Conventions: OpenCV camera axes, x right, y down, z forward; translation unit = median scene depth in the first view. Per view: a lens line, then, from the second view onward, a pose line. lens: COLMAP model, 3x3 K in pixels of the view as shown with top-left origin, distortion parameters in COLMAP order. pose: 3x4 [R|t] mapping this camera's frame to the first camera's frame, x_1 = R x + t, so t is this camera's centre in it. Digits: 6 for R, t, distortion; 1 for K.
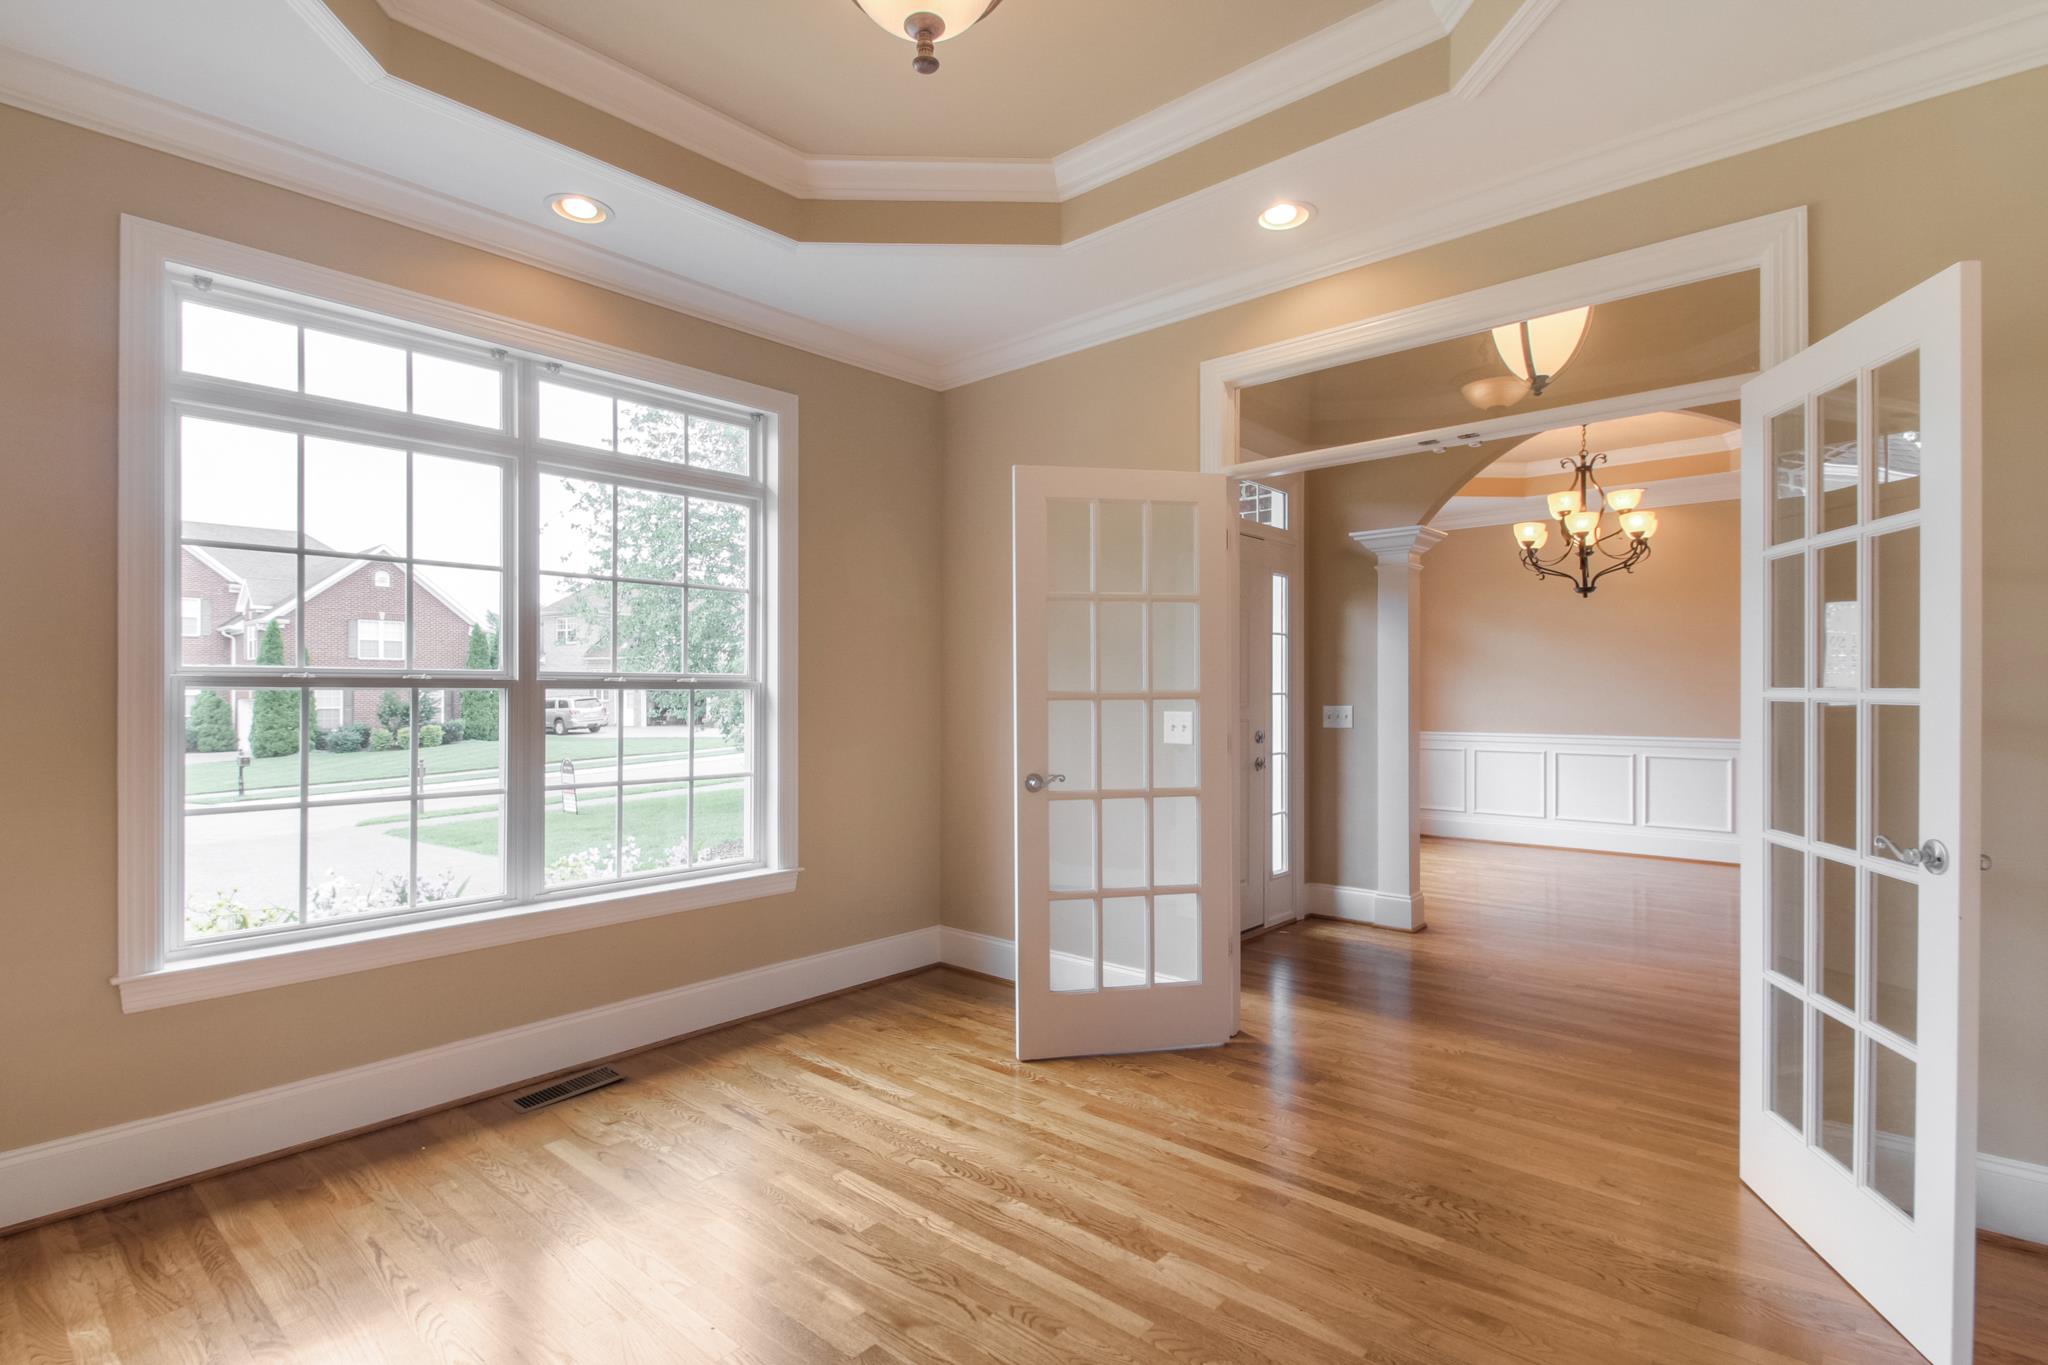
lens RADIAL K [[964.3, 0, 1012.9], [0, 964.3, 691.7], [0, 0, 1]] dist [0.012354, -0.011254]
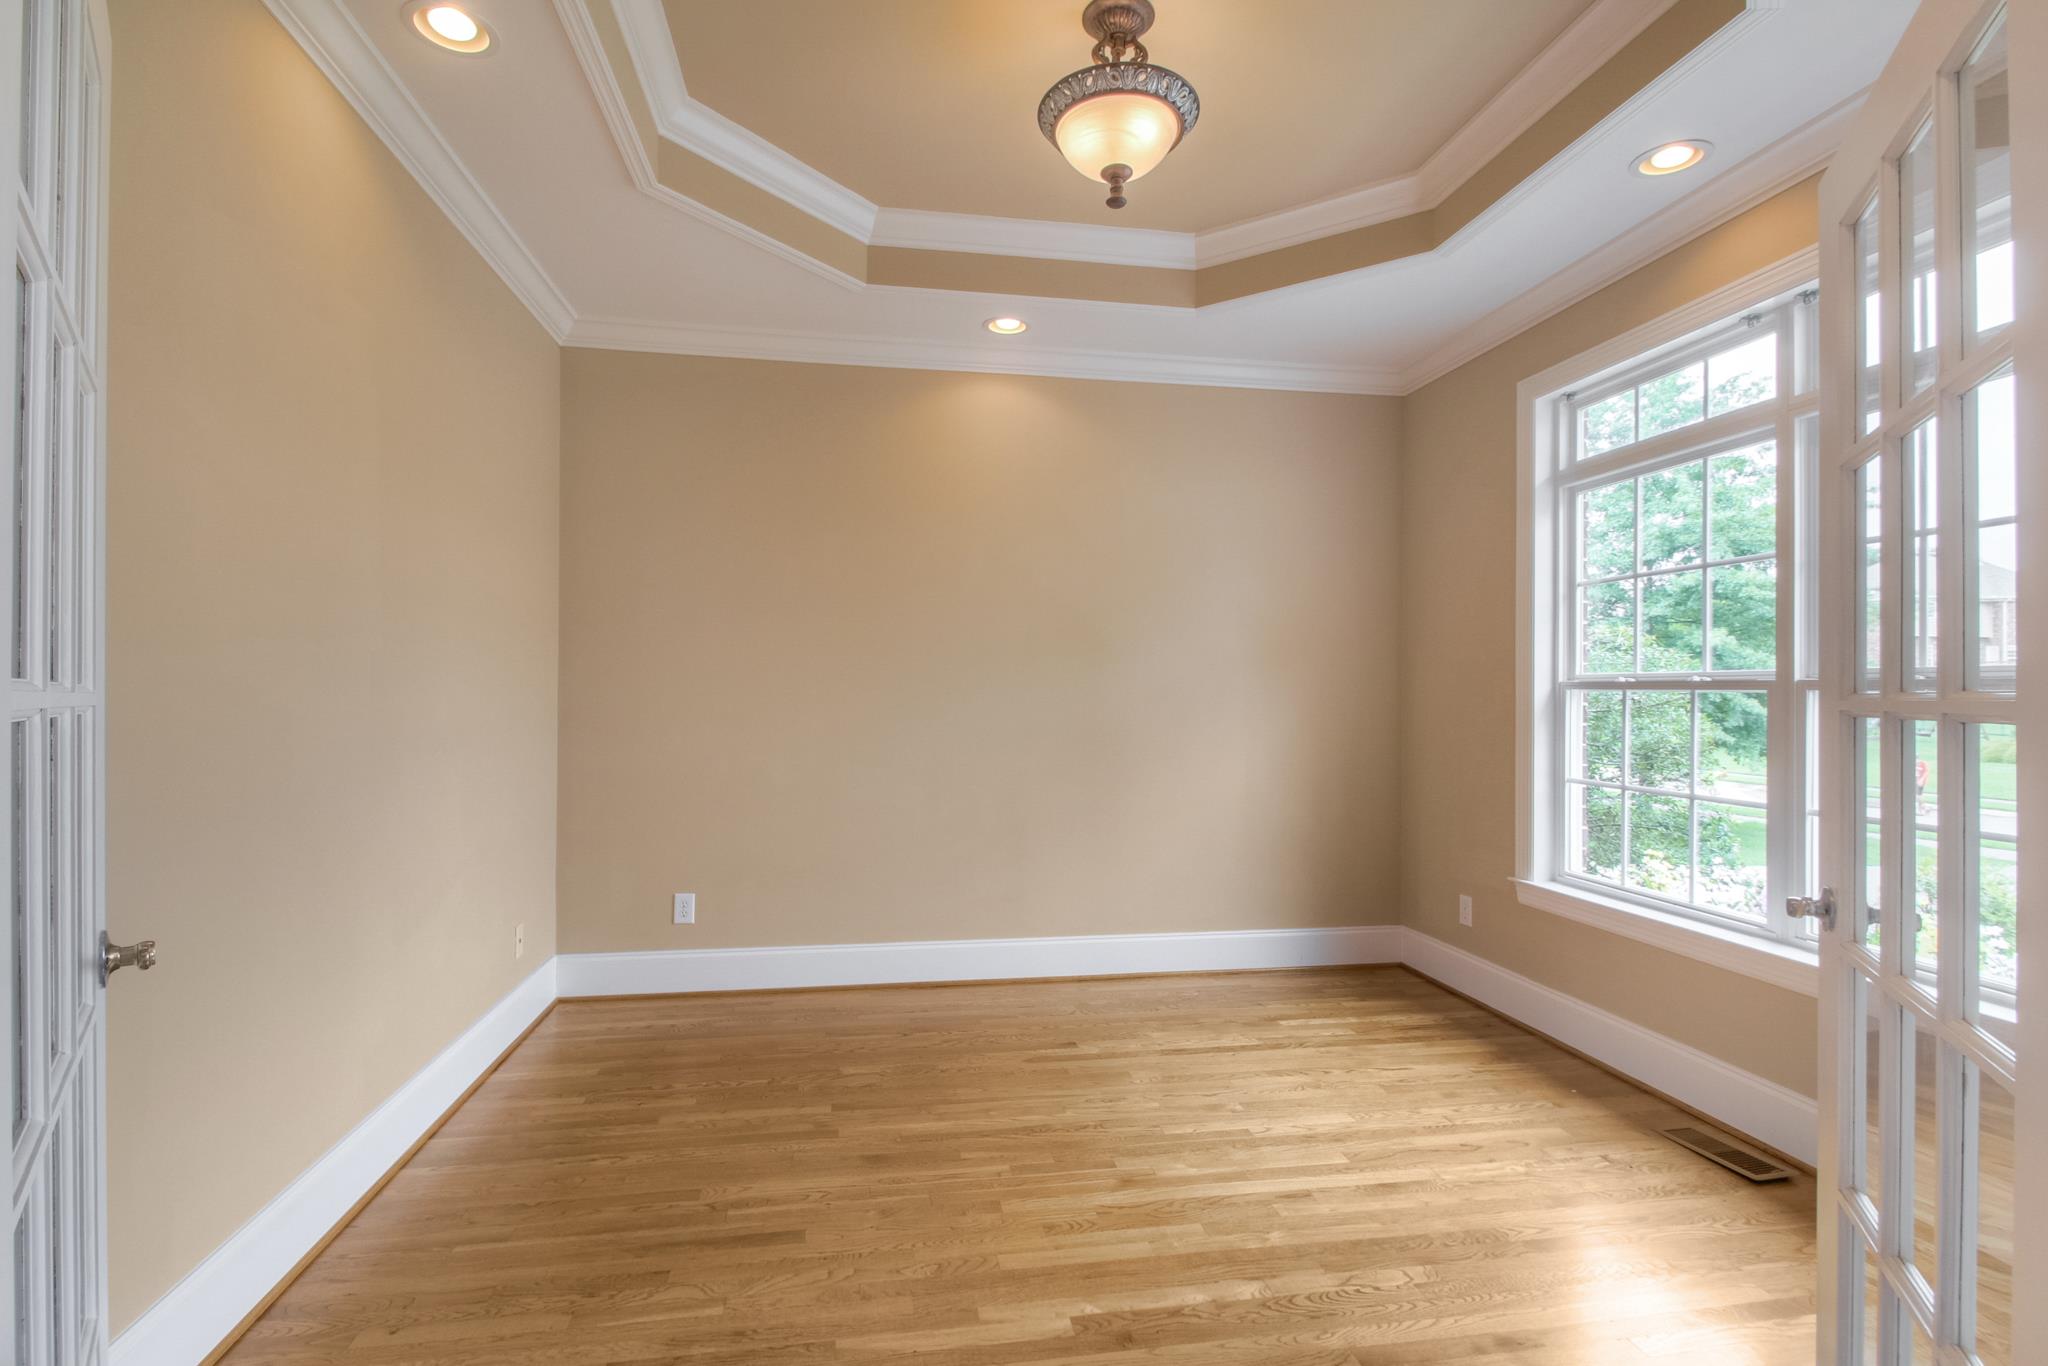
lens RADIAL K [[964.3, 0, 1012.9], [0, 964.3, 692.2], [0, 0, 1]] dist [0.012354, -0.011254]
pose [[-0.630779, 0.000117, -0.775962, 0.783374], [-0.001255, 0.999999, 0.001172, -0.001927], [0.775961, 0.001713, -0.630778, 1.348257]]
